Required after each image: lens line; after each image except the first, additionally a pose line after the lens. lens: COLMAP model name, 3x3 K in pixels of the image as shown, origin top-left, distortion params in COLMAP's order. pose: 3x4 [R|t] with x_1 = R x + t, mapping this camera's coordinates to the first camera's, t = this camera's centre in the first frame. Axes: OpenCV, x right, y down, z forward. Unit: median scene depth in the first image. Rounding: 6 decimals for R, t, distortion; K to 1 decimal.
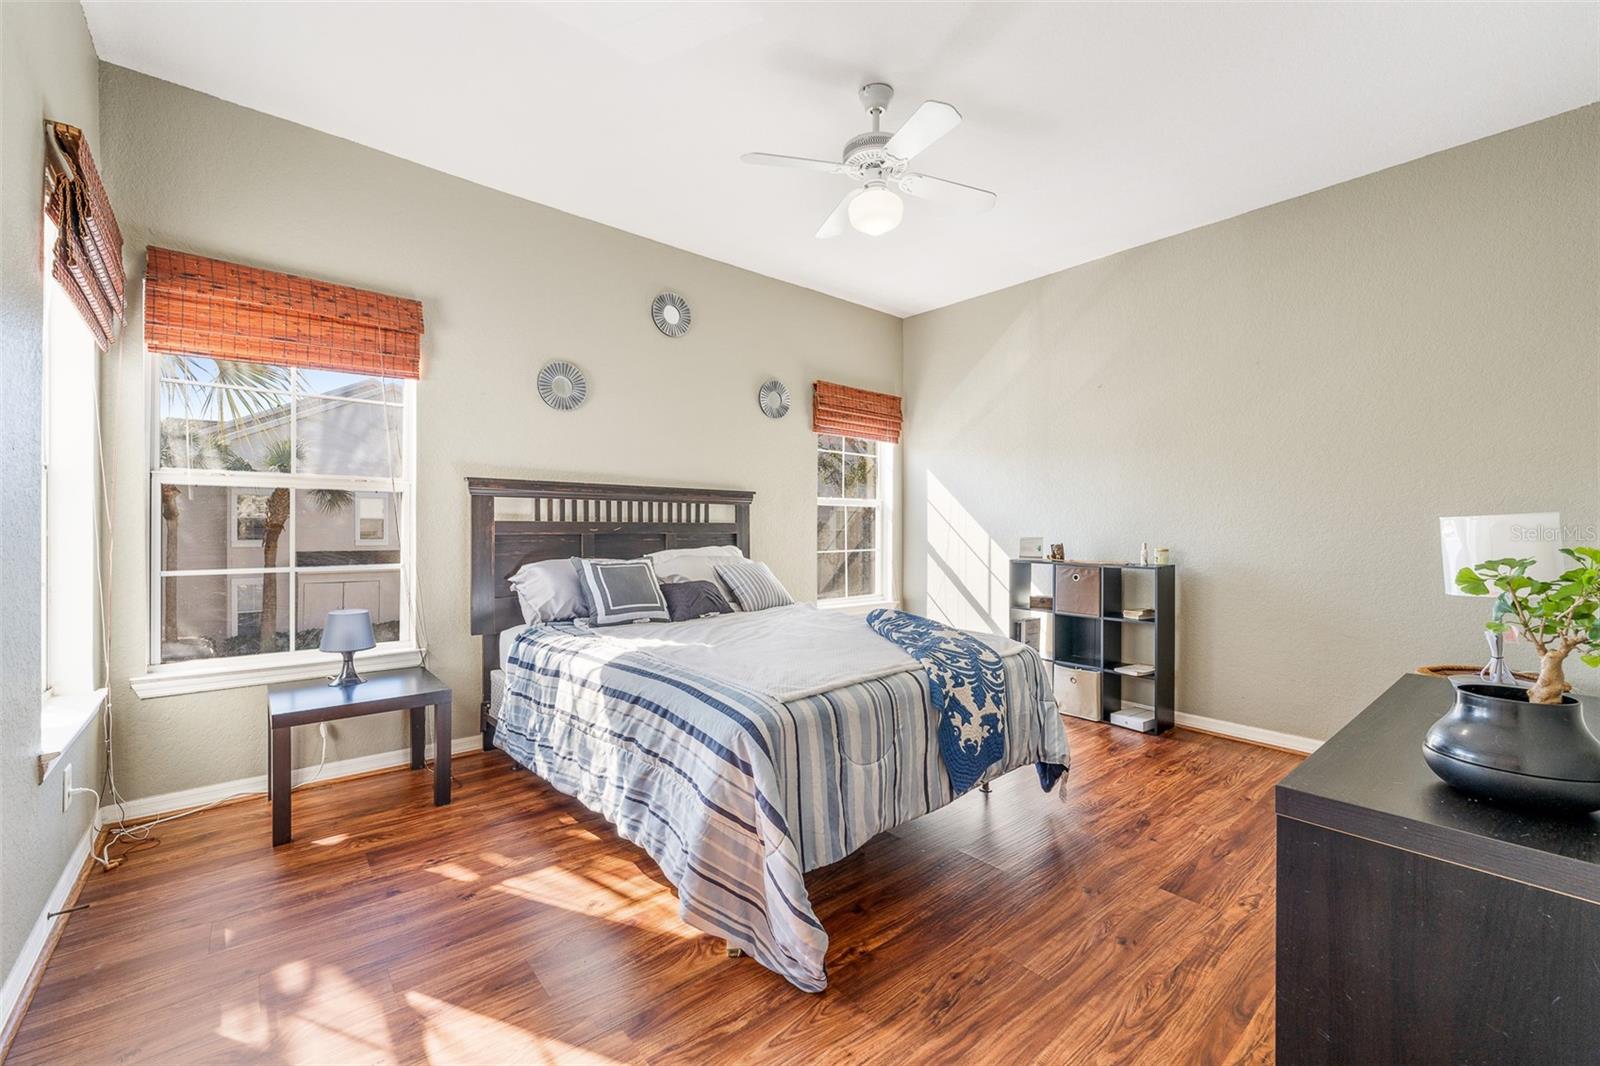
lens RADIAL K [[653.1, 0, 799.4], [0, 653.1, 515.8], [0, 0, 1]] dist [0.000643, -0.000076]
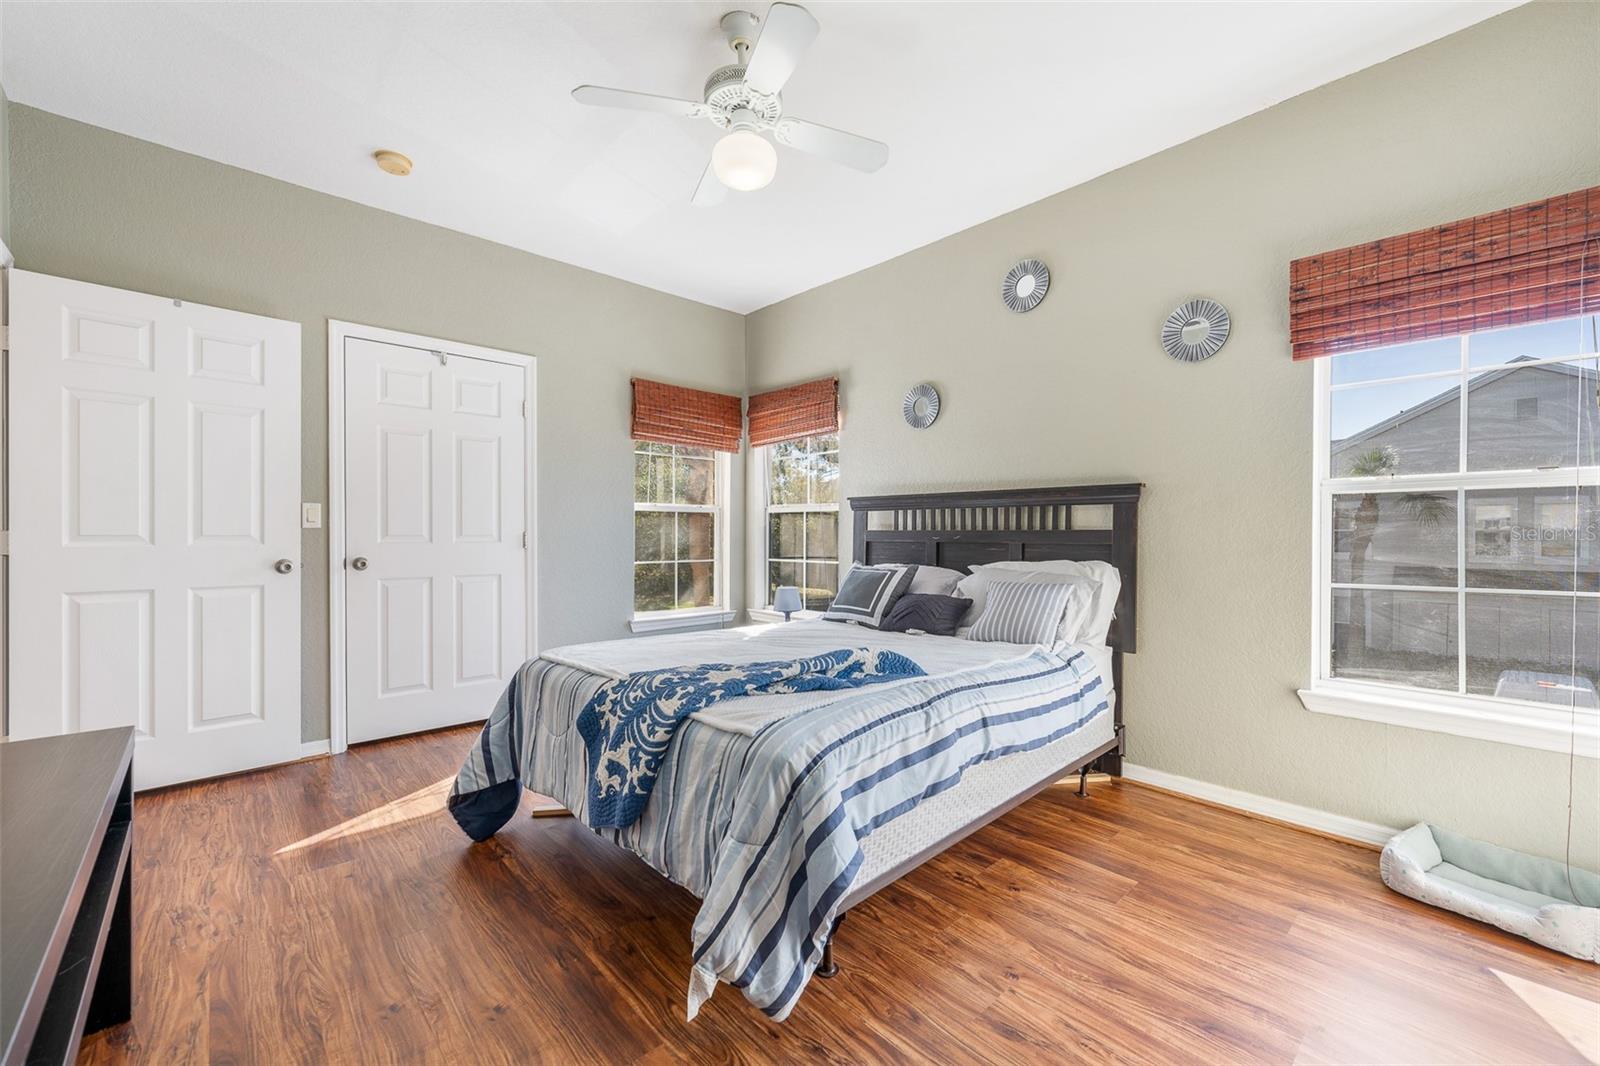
lens RADIAL K [[622.1, 0, 800.0], [0, 622.1, 533.0], [0, 0, 1]] dist [-0.001104, -0.000363]
pose [[0.060045, -0.008228, -0.998162, 0.804469], [0.013106, 0.999886, -0.007454, 0.021916], [0.998110, -0.012634, 0.060146, 0.889020]]
